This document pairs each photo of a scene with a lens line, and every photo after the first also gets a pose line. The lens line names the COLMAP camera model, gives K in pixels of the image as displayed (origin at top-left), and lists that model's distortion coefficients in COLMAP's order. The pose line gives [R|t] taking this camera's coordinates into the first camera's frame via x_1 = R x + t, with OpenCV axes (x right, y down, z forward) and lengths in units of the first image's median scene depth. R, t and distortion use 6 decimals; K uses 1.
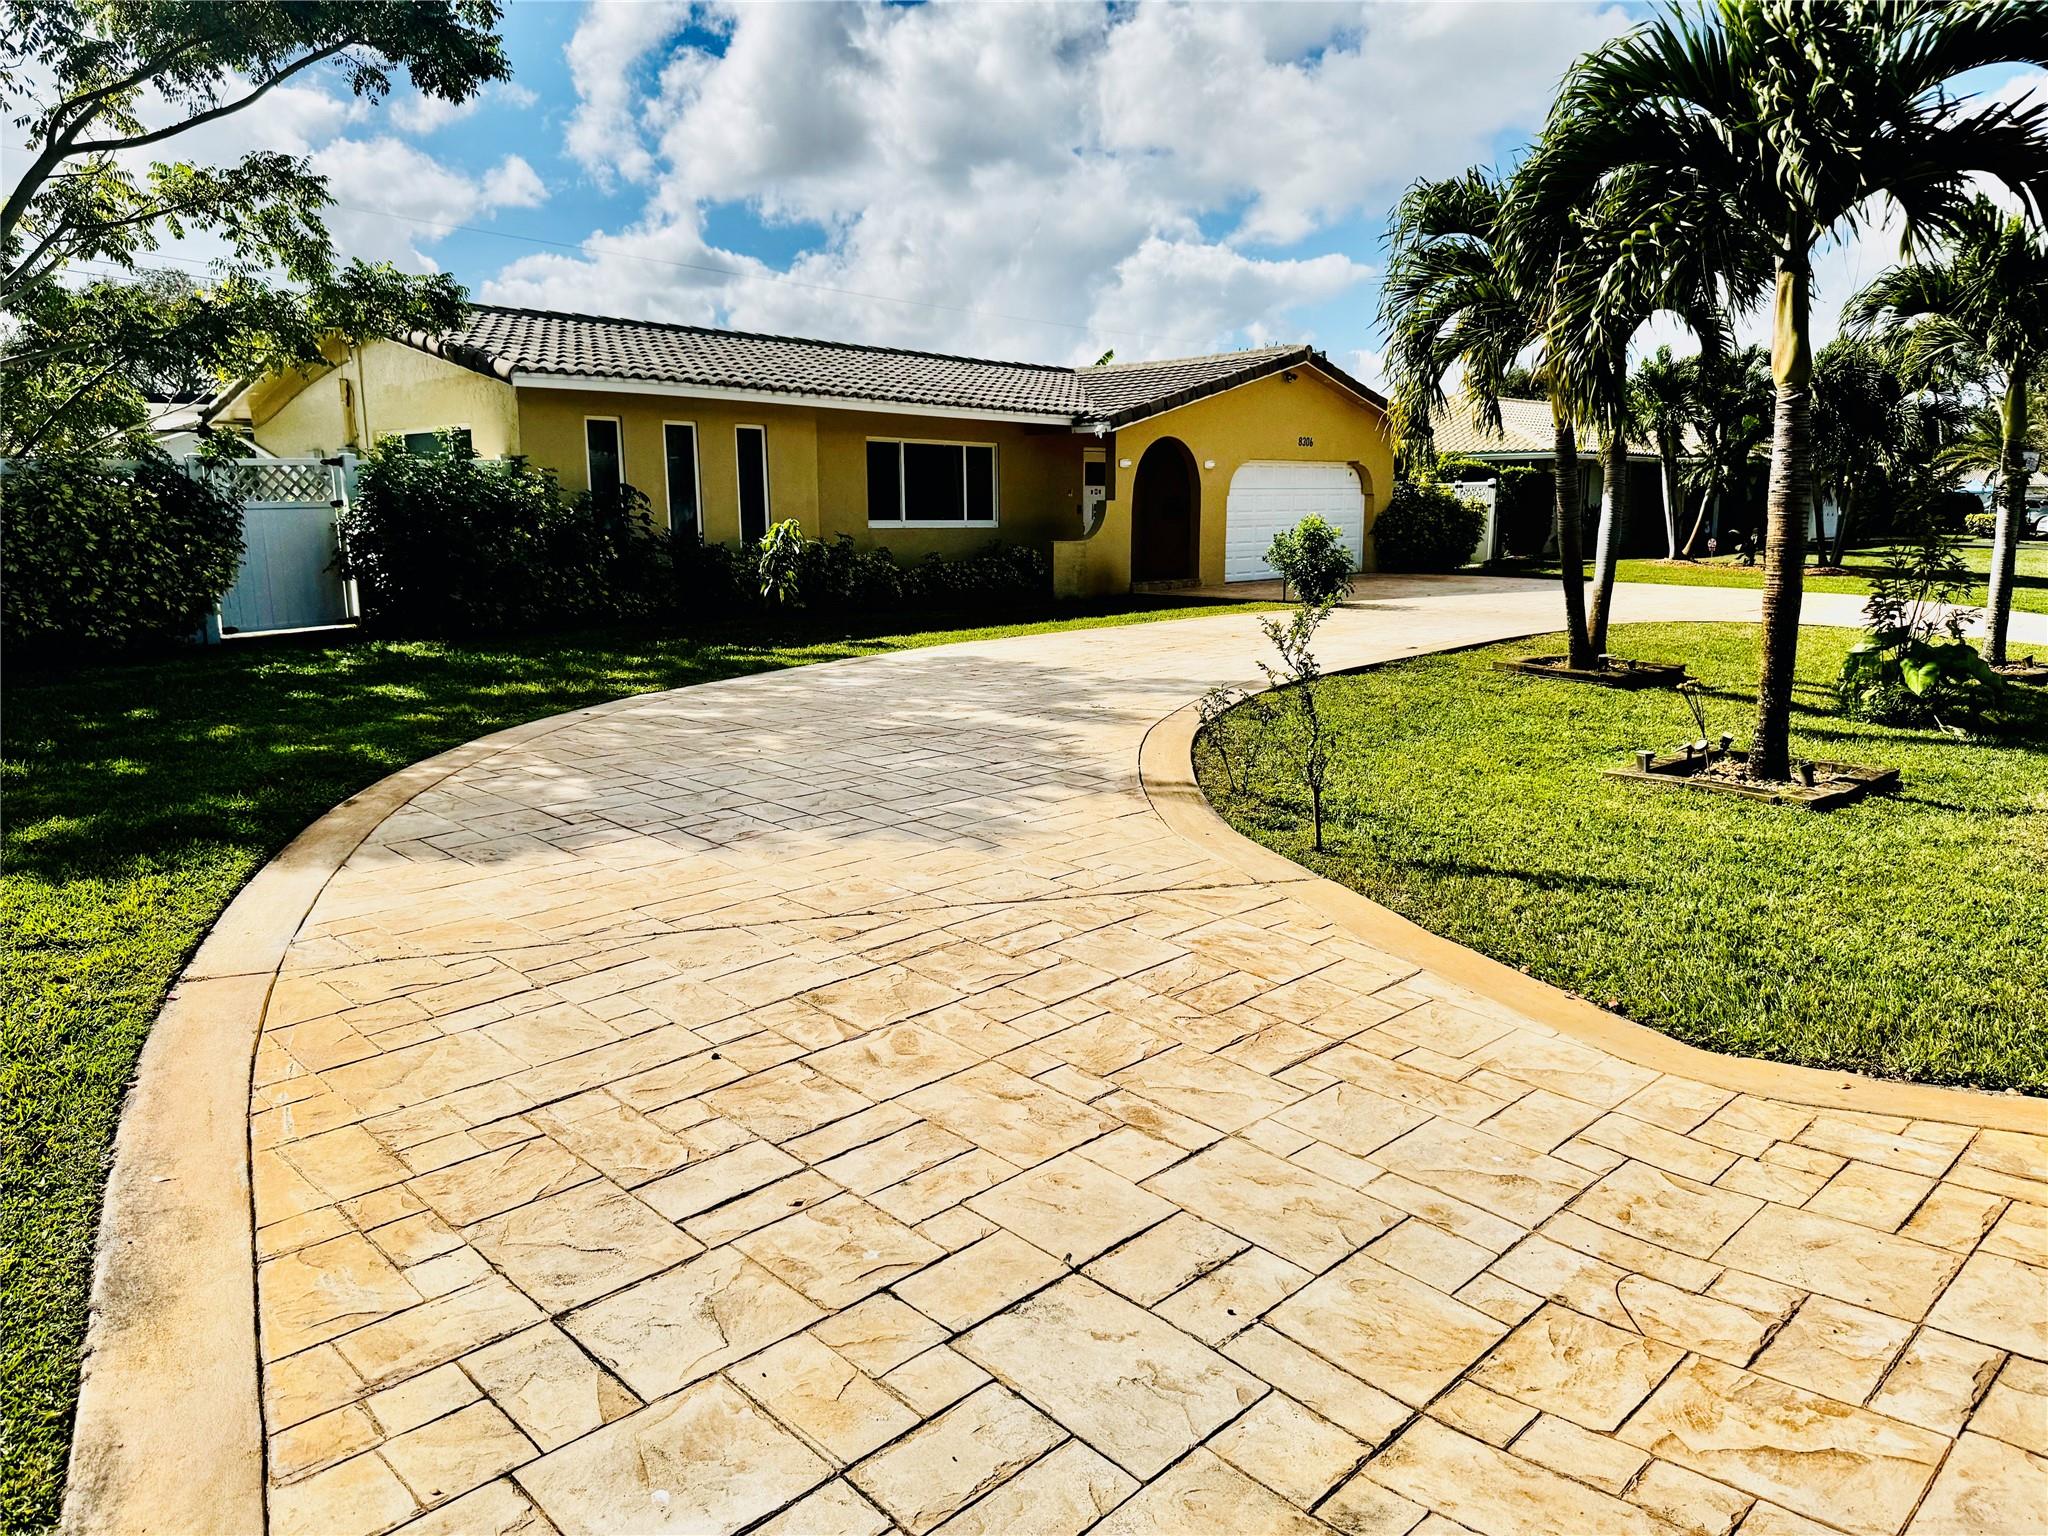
lens RADIAL K [[1514.6, 0, 1024.0], [0, 1514.6, 768.0], [0, 0, 1]] dist [-0.005687, -0.003199]
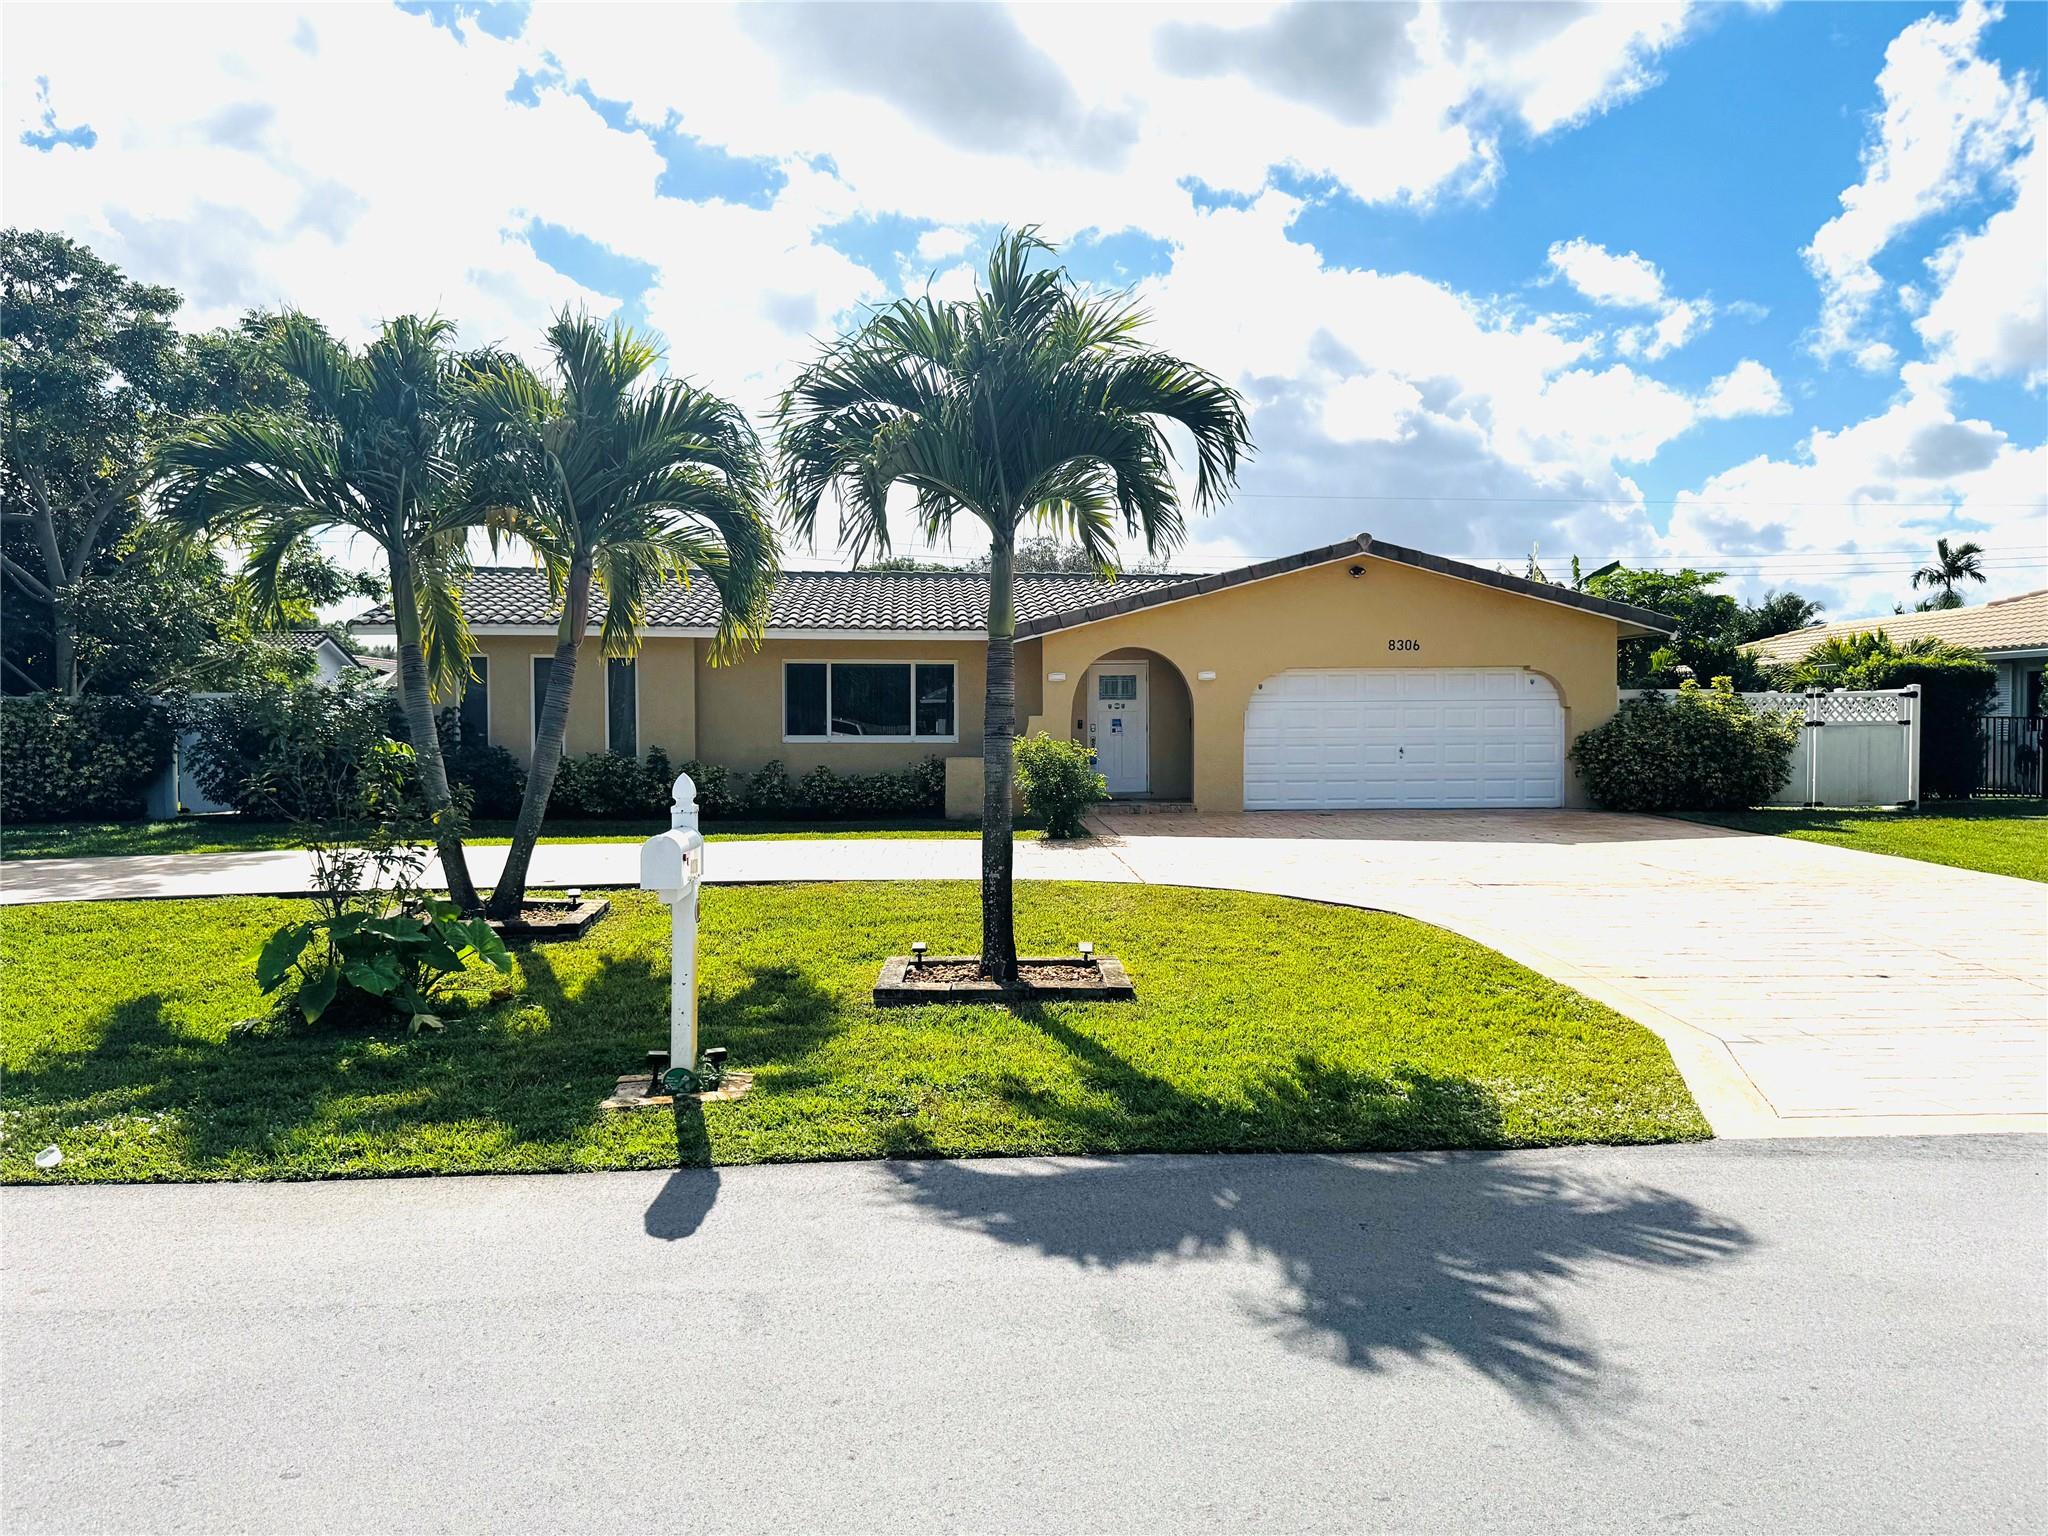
lens RADIAL K [[1514.6, 0, 1024.0], [0, 1514.6, 768.0], [0, 0, 1]] dist [-0.005687, -0.003199]
pose [[0.725990, 0.023903, -0.687290, 0.707233], [-0.116763, 0.989170, -0.088935, -0.060478], [0.677720, 0.144816, 0.720919, 0.321478]]
